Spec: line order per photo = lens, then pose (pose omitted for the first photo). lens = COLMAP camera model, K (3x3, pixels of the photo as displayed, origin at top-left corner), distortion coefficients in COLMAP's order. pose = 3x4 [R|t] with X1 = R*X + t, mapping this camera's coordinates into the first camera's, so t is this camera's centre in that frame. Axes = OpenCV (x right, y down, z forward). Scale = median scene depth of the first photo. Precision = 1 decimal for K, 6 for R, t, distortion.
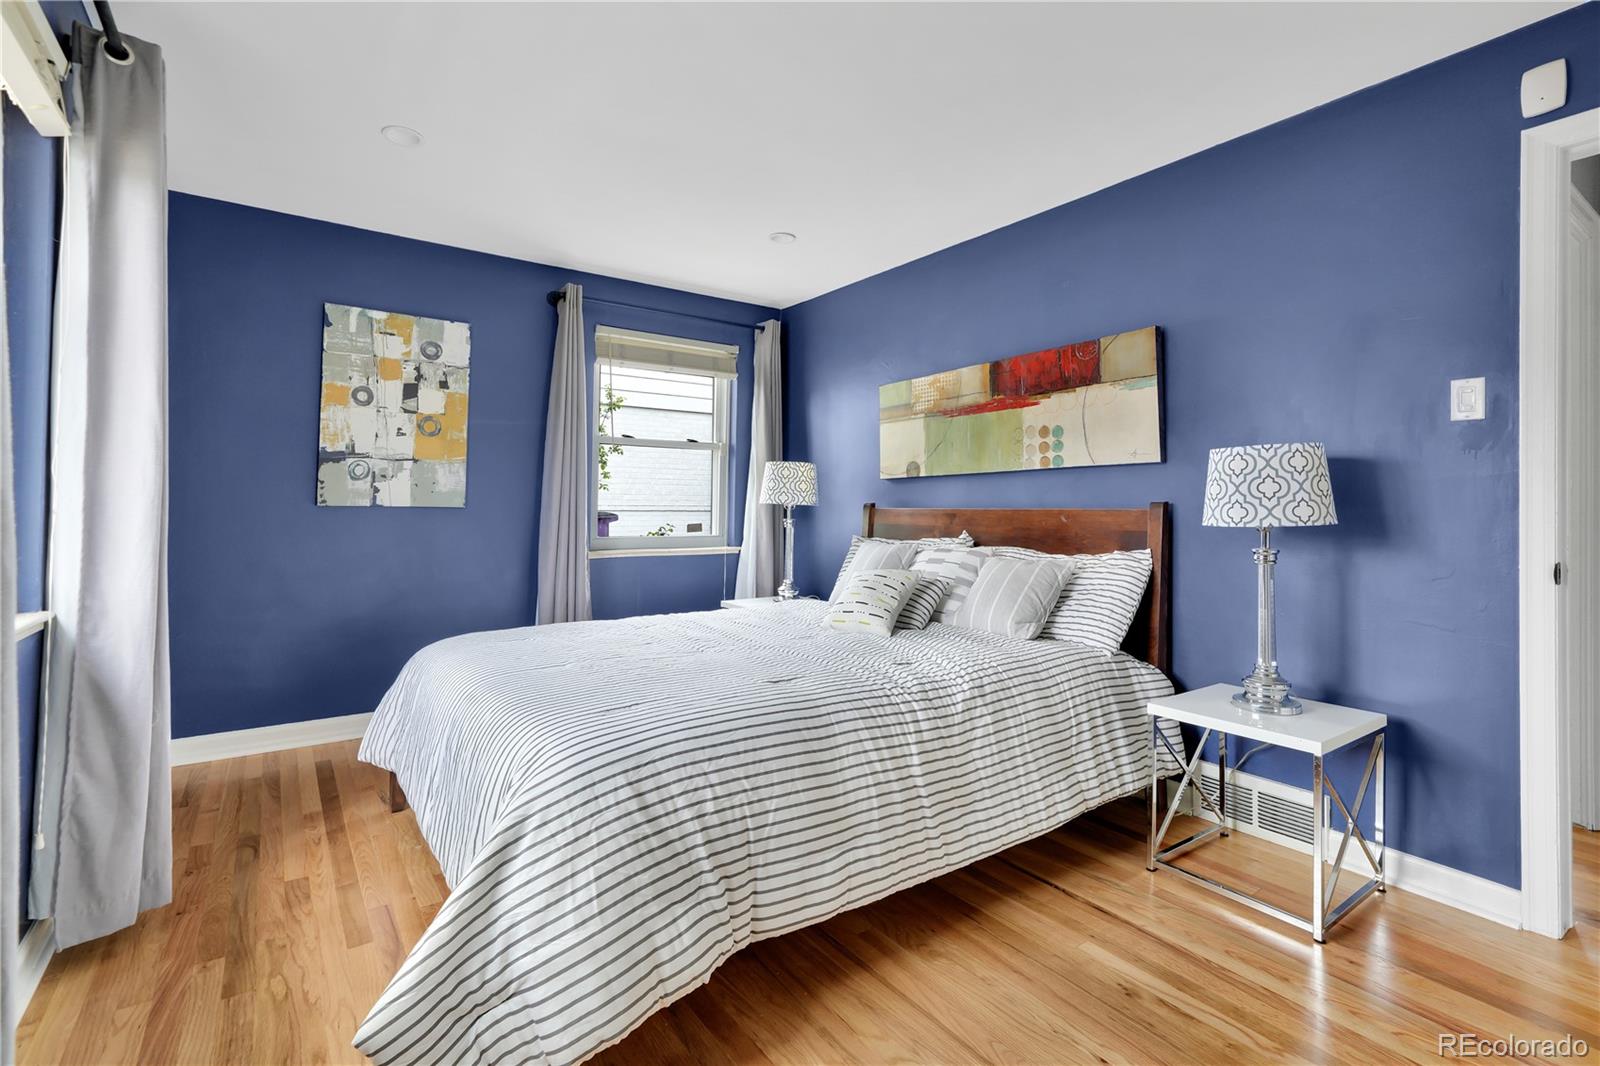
lens RADIAL K [[741.7, 0, 797.9], [0, 741.7, 491.8], [0, 0, 1]] dist [0.007627, 0.002442]
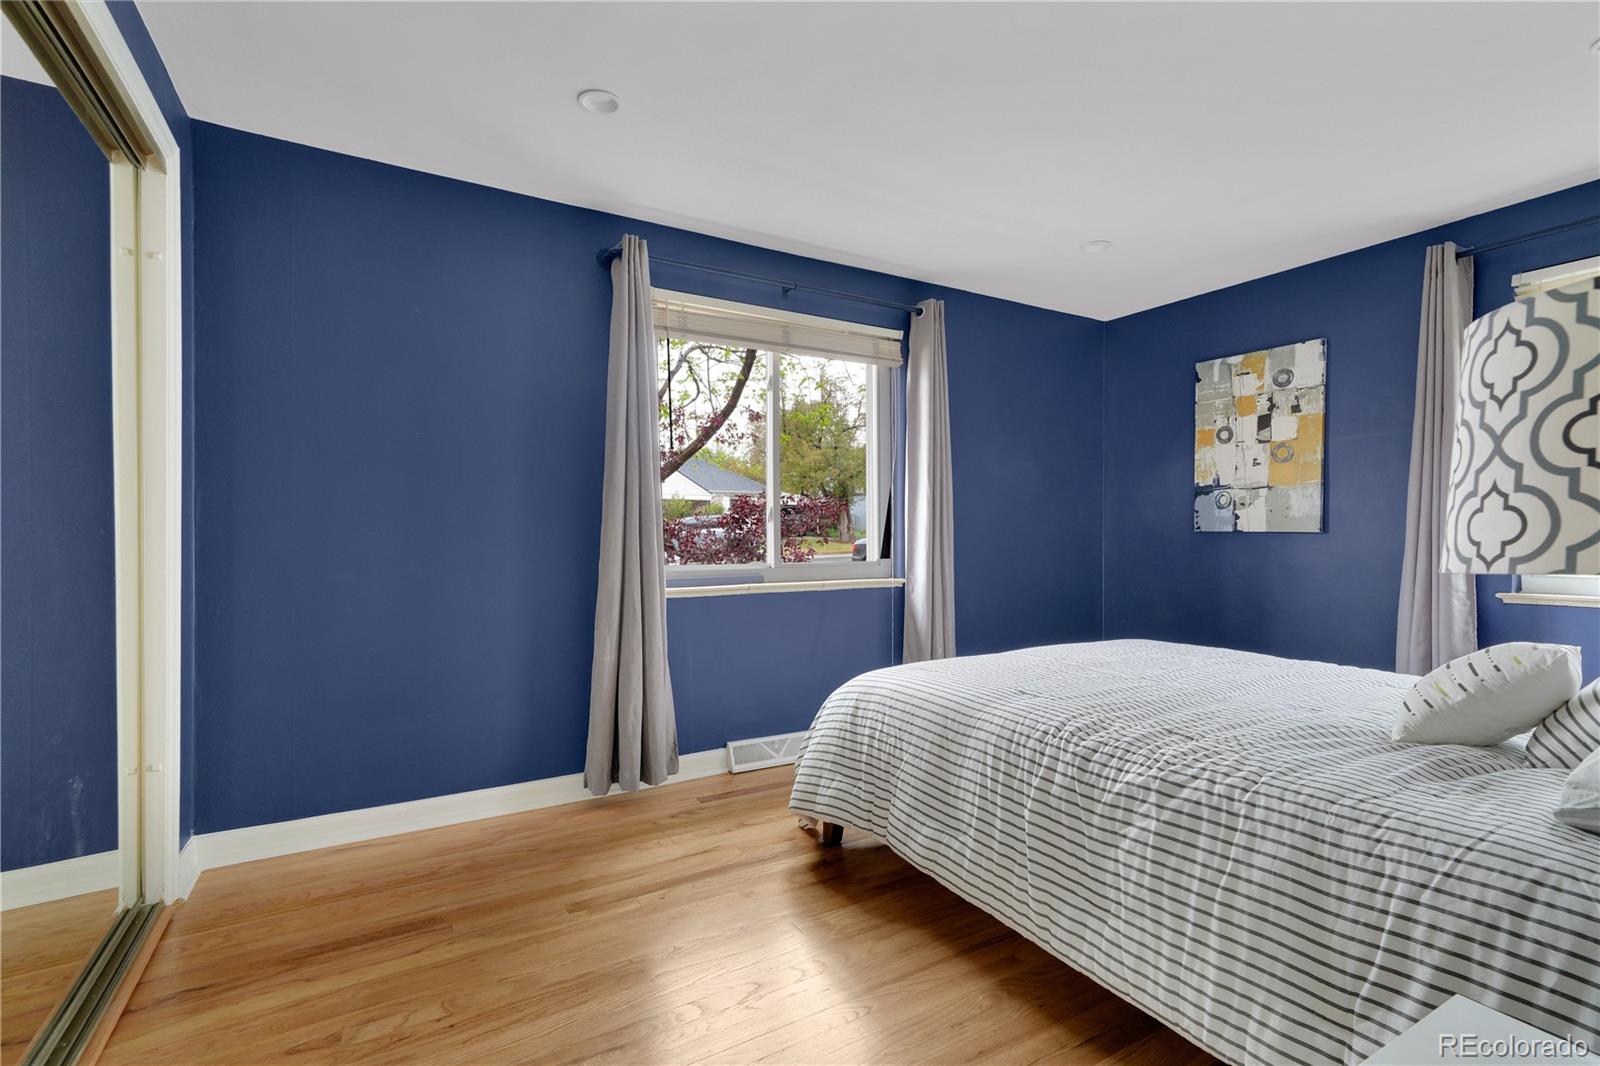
lens RADIAL K [[741.7, 0, 801.5], [0, 741.7, 534.7], [0, 0, 1]] dist [0.007627, 0.002442]
pose [[-0.095595, -0.005592, -0.995405, 0.606276], [0.017423, 0.999822, -0.007291, 0.020973], [0.995268, -0.018040, -0.095480, 0.456736]]
